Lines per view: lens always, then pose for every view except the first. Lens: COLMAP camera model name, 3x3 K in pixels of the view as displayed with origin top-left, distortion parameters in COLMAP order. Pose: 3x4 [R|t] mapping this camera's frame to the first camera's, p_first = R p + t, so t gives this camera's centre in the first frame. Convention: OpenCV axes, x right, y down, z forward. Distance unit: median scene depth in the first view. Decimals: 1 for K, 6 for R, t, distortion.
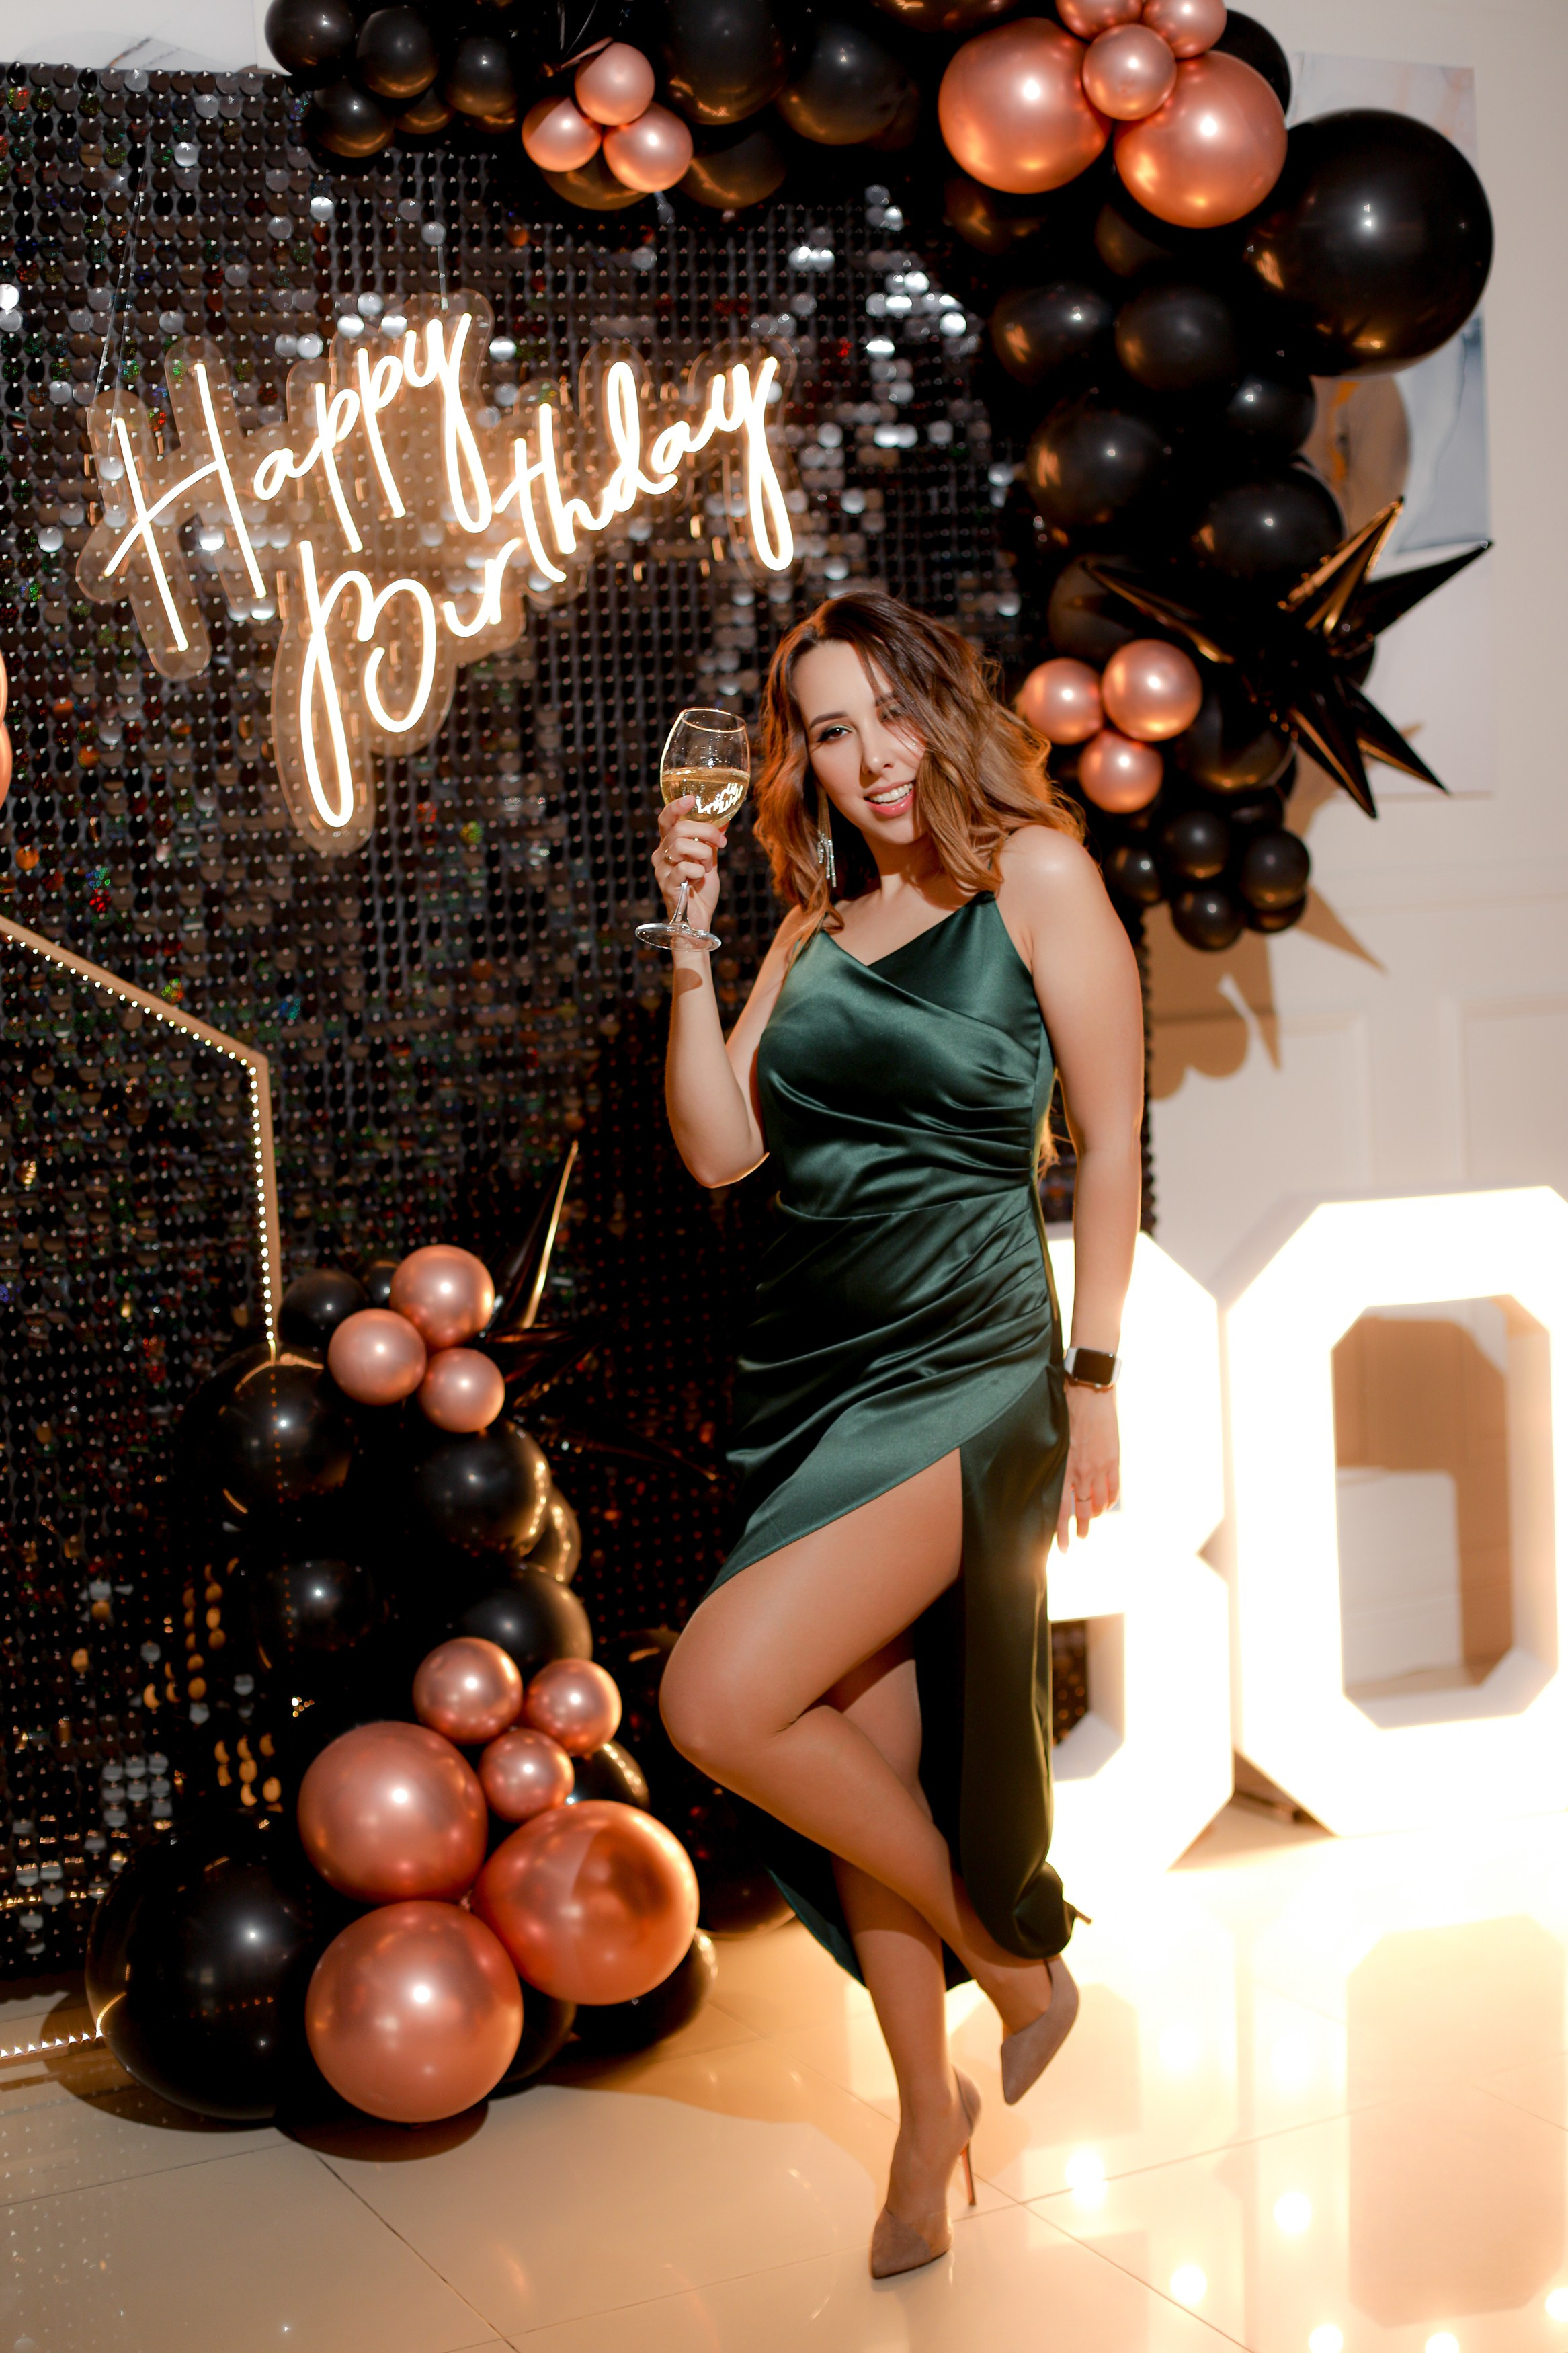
lens RADIAL K [[3415.7, 0, 784.0], [0, 3415.7, 1176.5], [0, 0, 1]] dist [-0.122678, 0.014547]
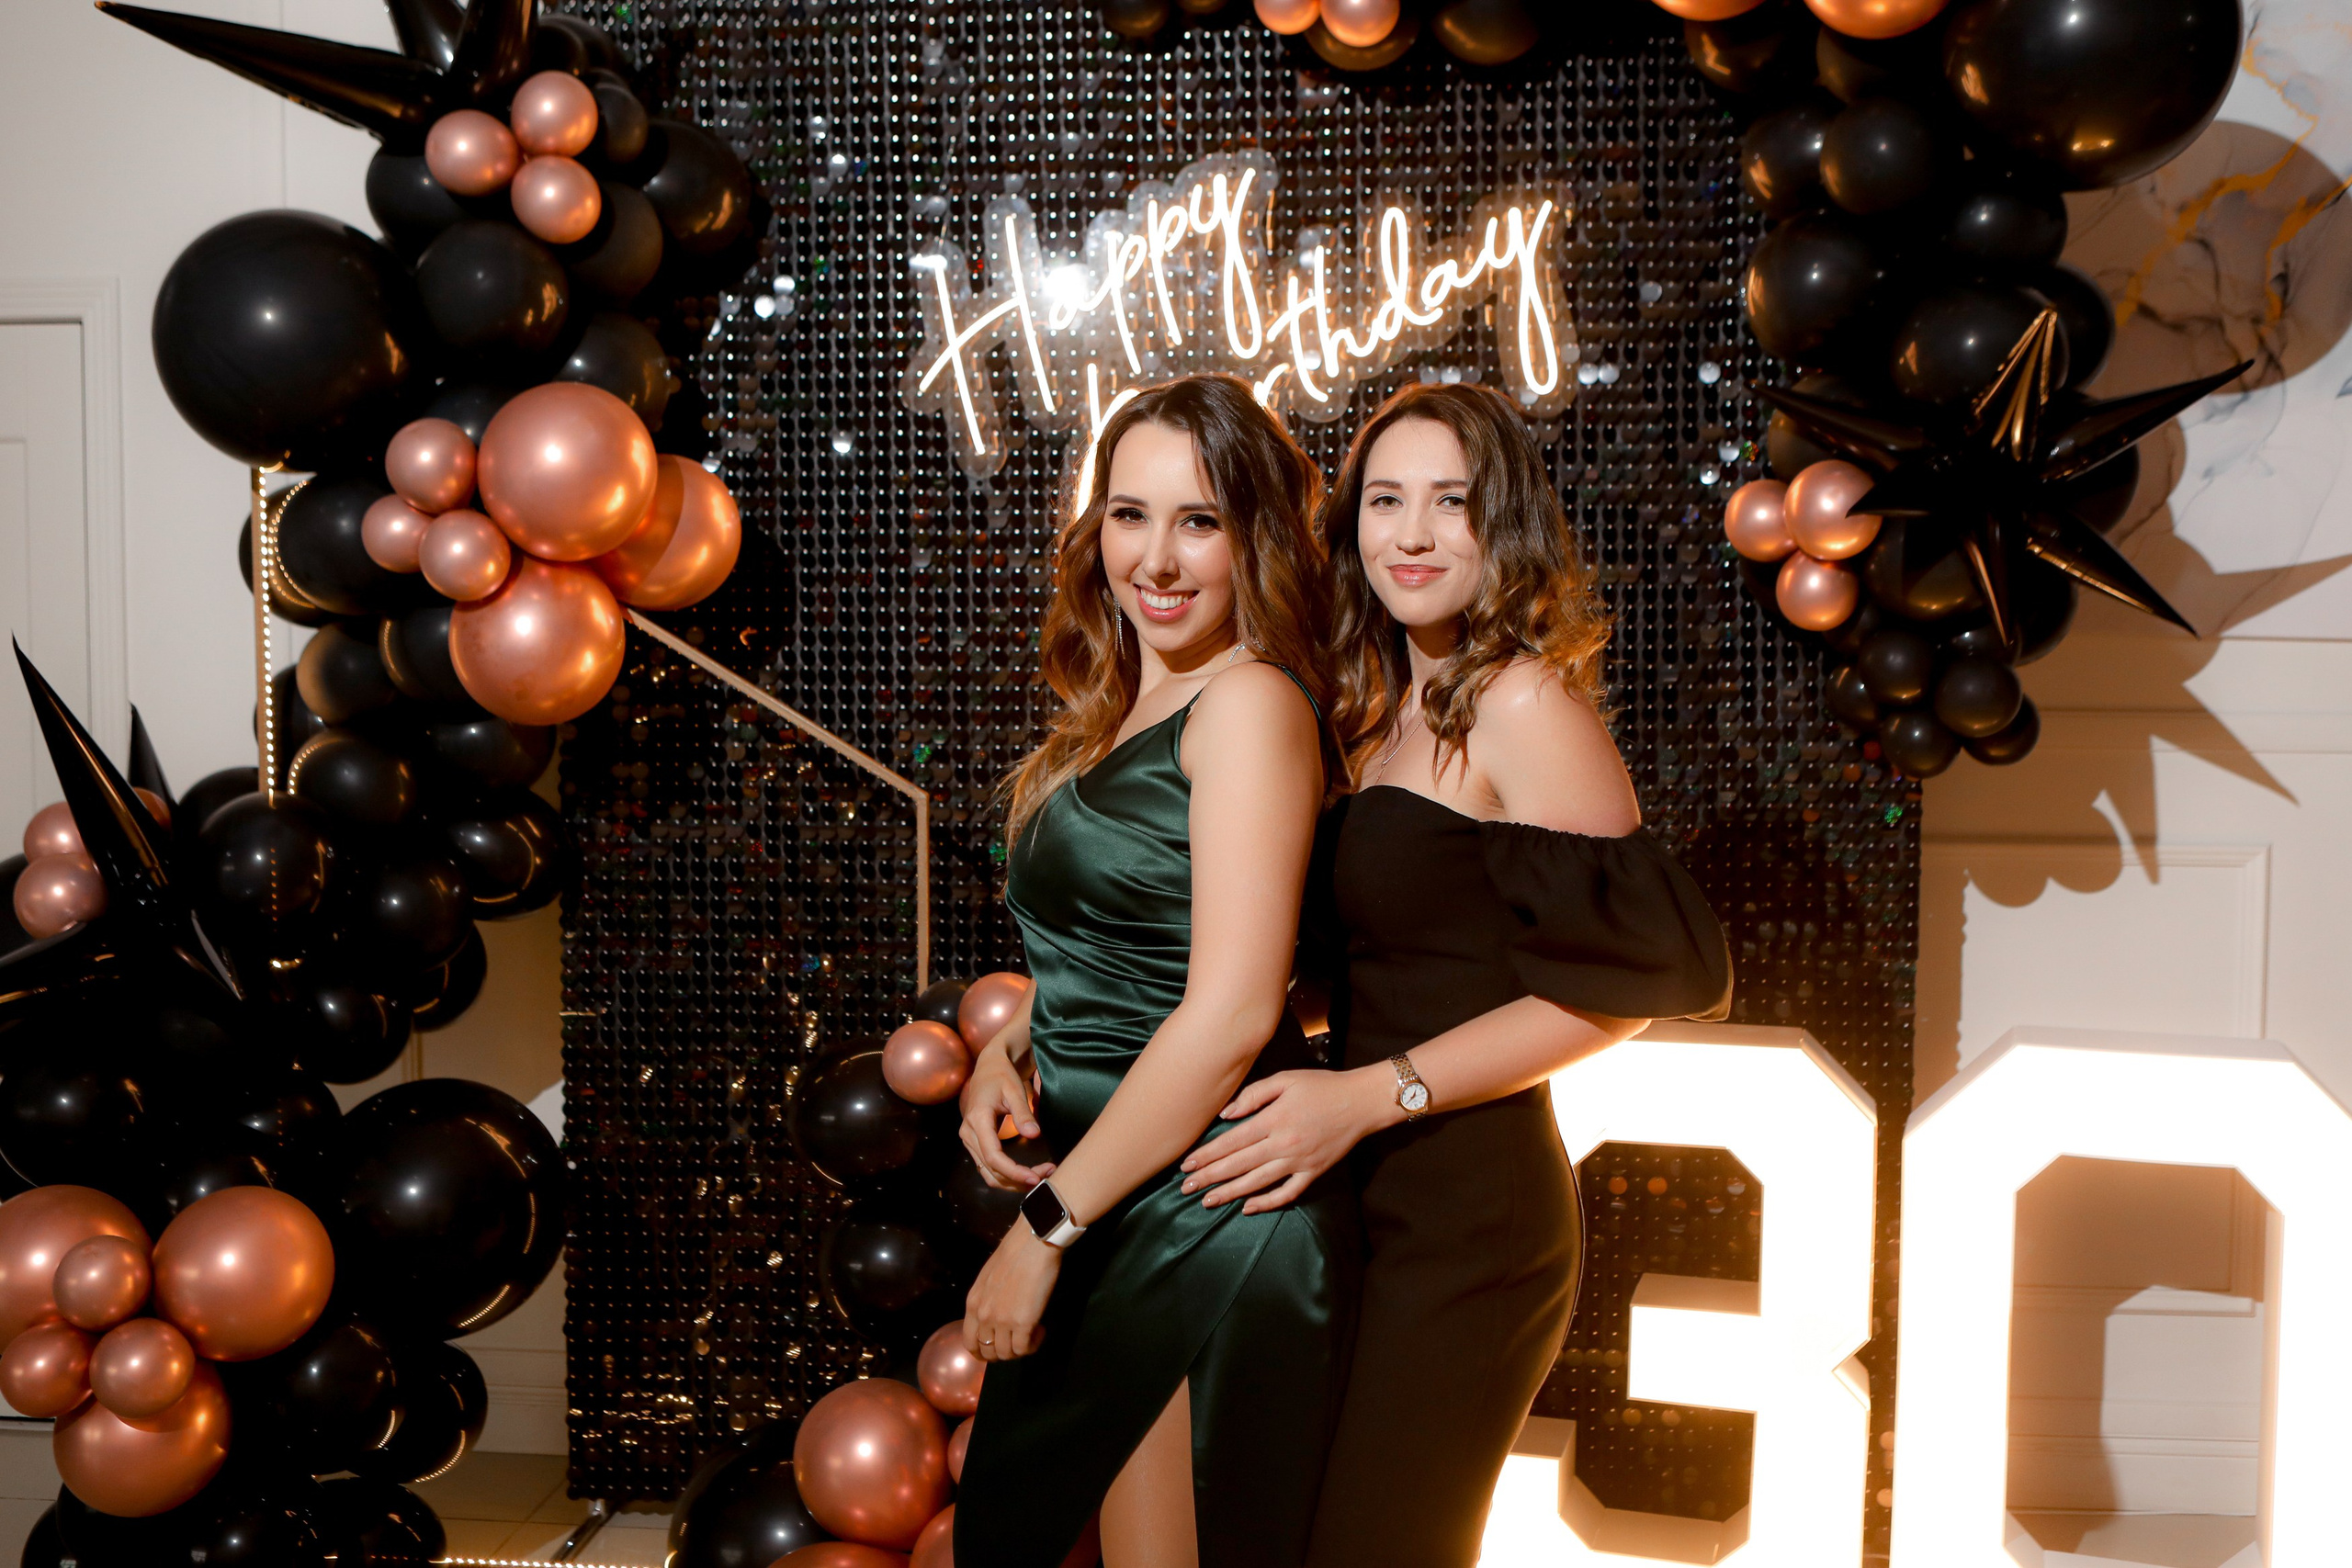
lens RADIAL K [[2204.2, 0, 1176.0], [0, 2204.2, 784.0], [0, 0, 1]] dist [-0.112779, 0.161379]
pose [[0.845018, 0.088193, -0.527414, 0.294998], [-0.103483, 0.994631, 0.000522, -0.043779], [0.524629, 0.054137, 0.849608, 0.363001]]
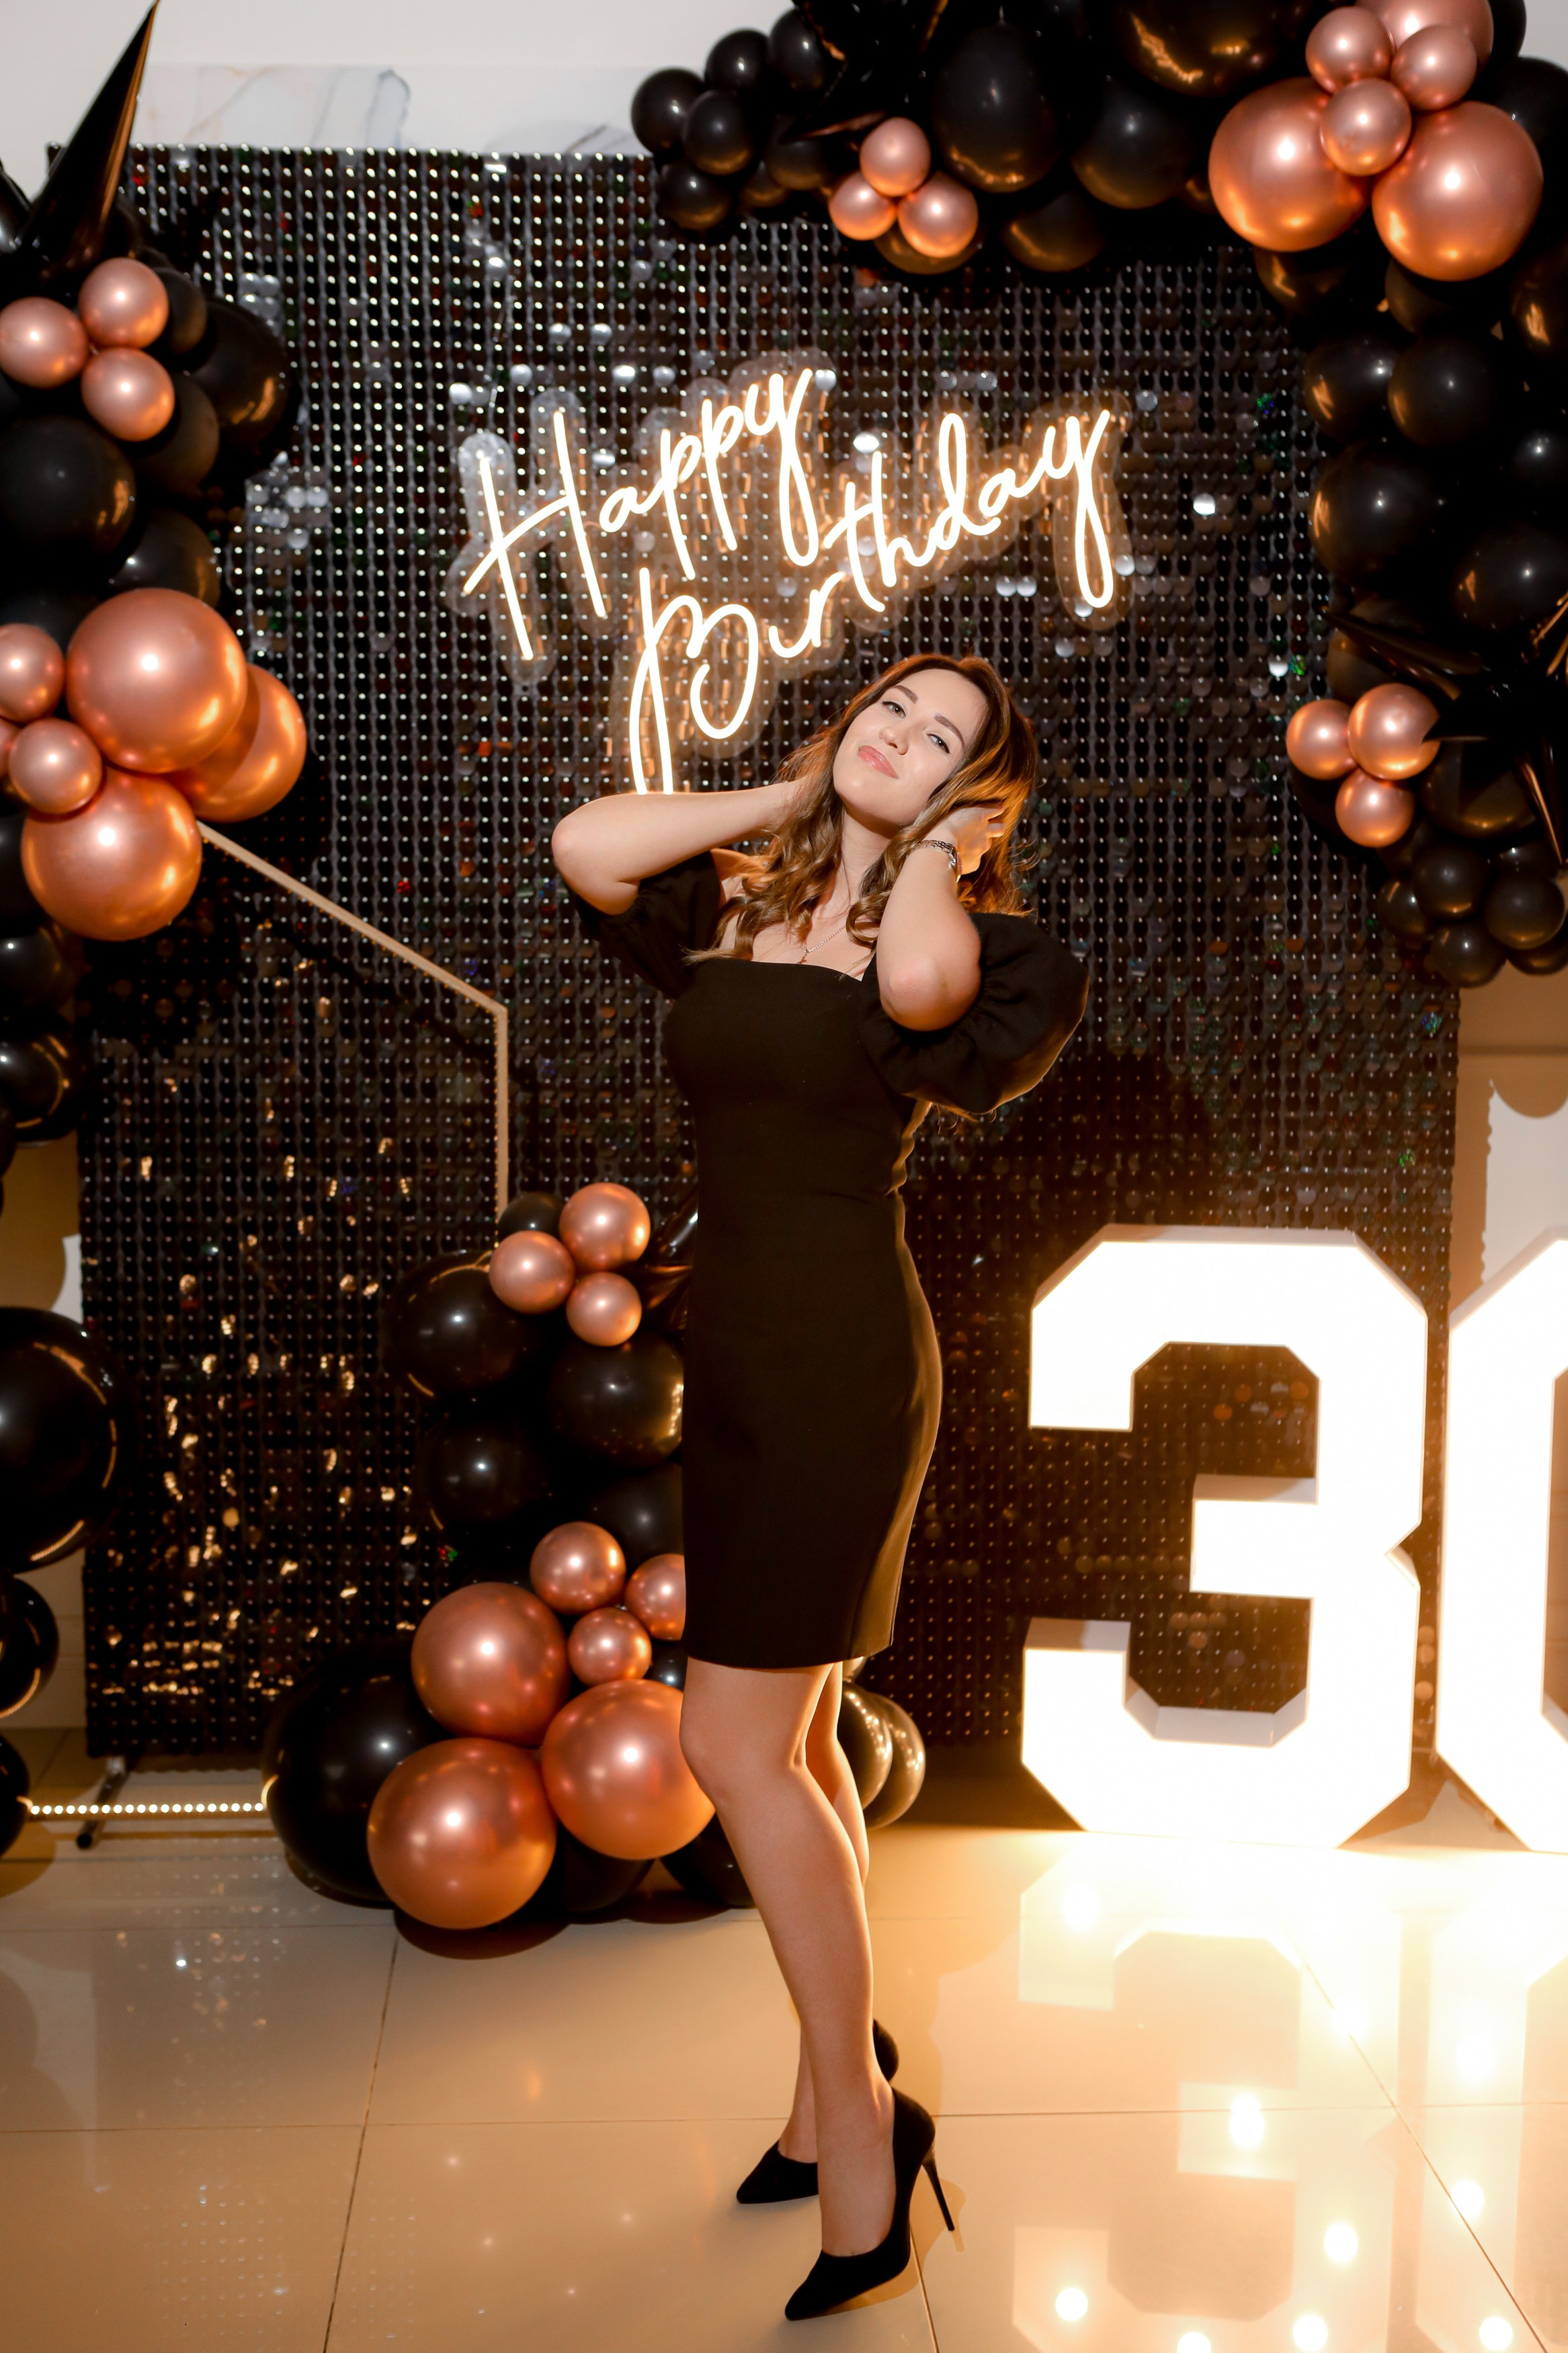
lens RADIAL K [[2872.8, 0, 784.0], [0, 2872.8, 1176.5], [0, 0, 1]] dist [-0.031571, 0.084602]
pose [[0.913079, 0.106556, -0.393614, 0.303281], [-0.097392, 0.994306, 0.043247, -0.027073], [0.395981, -0.001153, 0.918258, 0.115923]]
